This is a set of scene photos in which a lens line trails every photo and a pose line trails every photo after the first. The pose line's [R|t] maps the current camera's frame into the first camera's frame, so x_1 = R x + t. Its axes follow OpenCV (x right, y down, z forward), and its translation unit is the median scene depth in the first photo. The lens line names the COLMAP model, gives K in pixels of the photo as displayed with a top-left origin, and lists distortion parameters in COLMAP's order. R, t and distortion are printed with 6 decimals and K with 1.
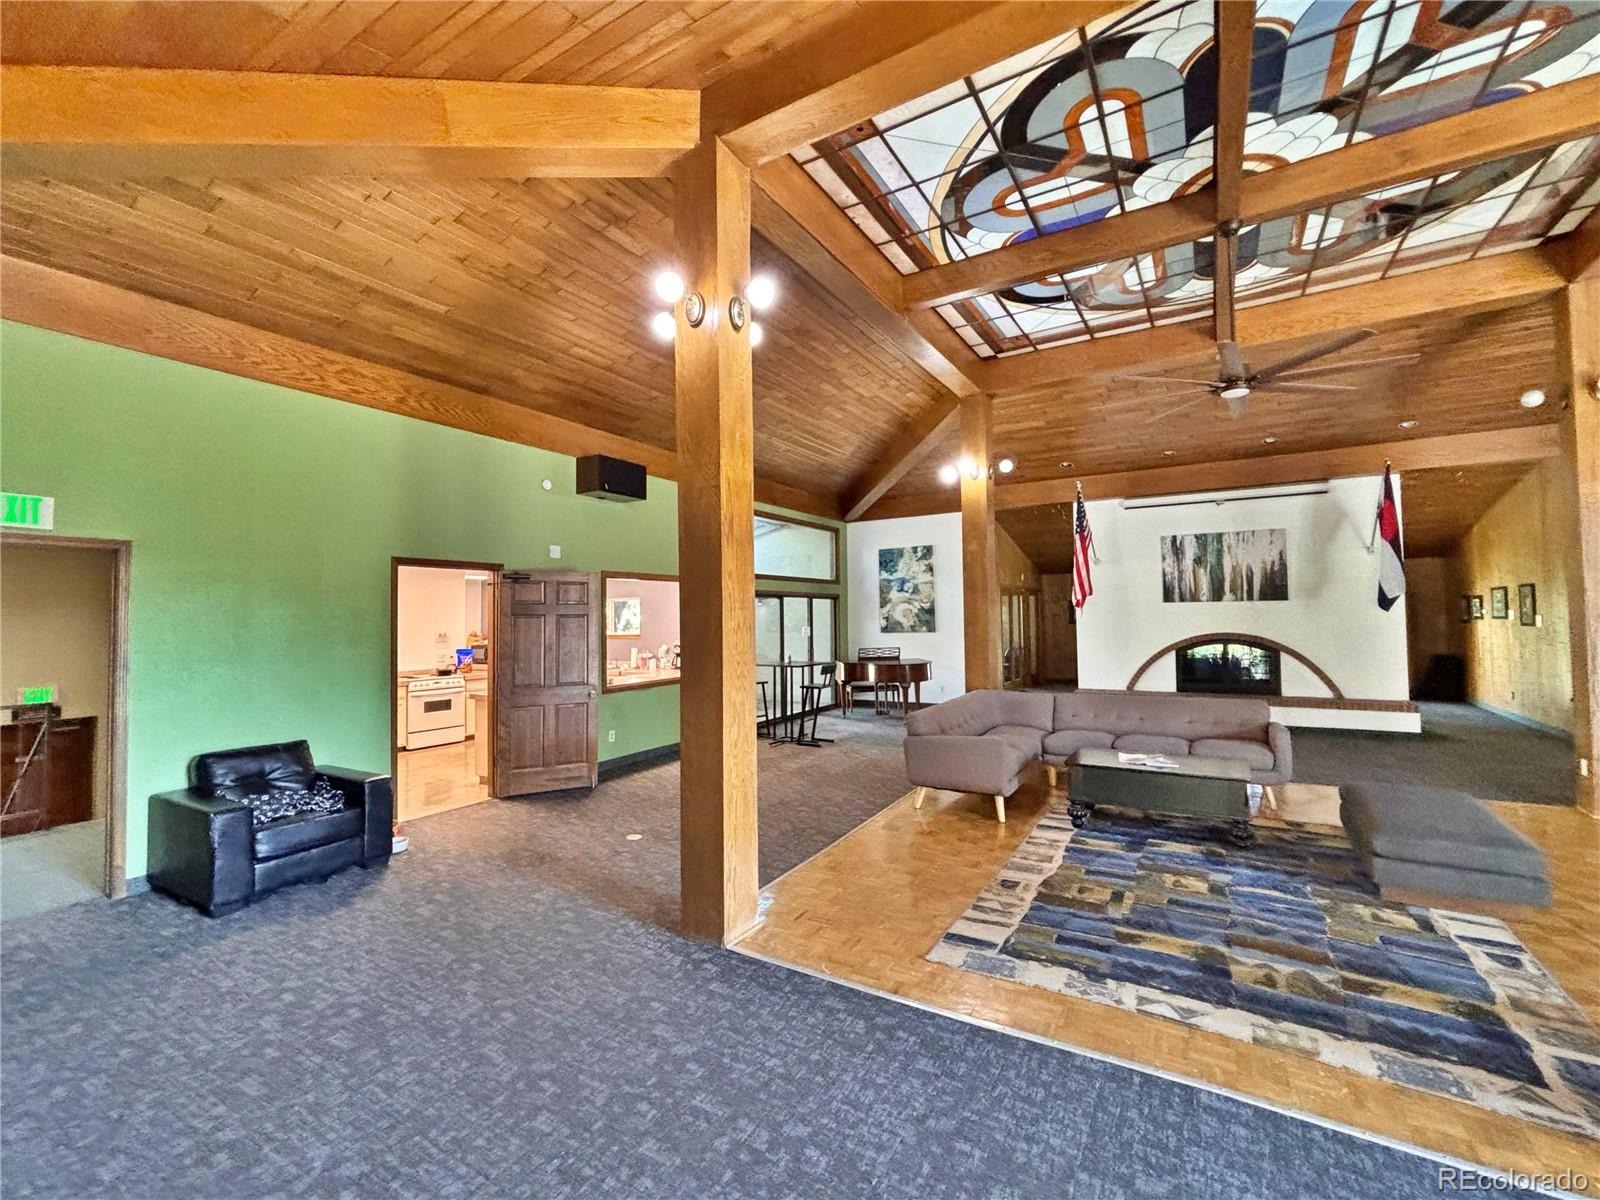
lens RADIAL K [[667.3, 0, 803.5], [0, 667.3, 595.5], [0, 0, 1]] dist [0.000004, 0.000000]
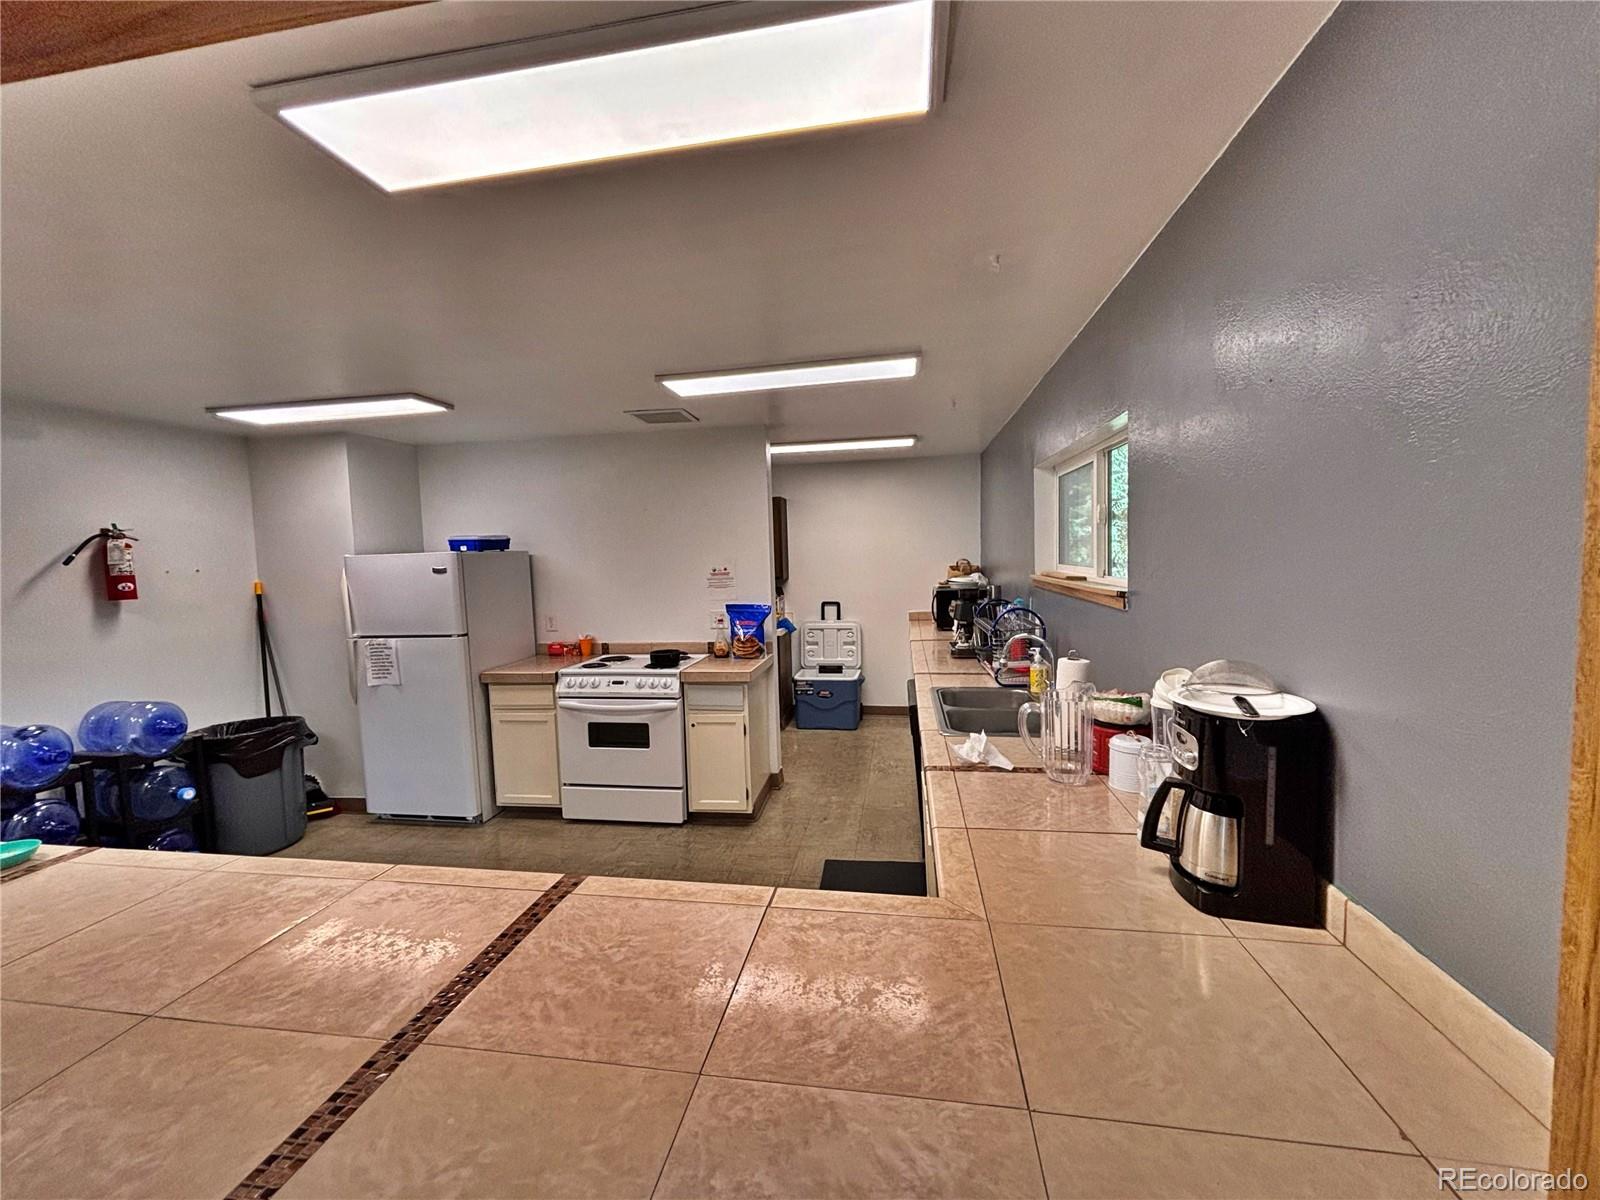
lens RADIAL K [[667.3, 0, 796.6], [0, 667.3, 602.8], [0, 0, 1]] dist [0.000004, 0.000000]
pose [[0.369267, 0.071624, -0.926559, -0.102503], [0.053633, 0.993721, 0.098190, 0.041716], [0.927774, -0.085953, 0.363108, 0.941202]]
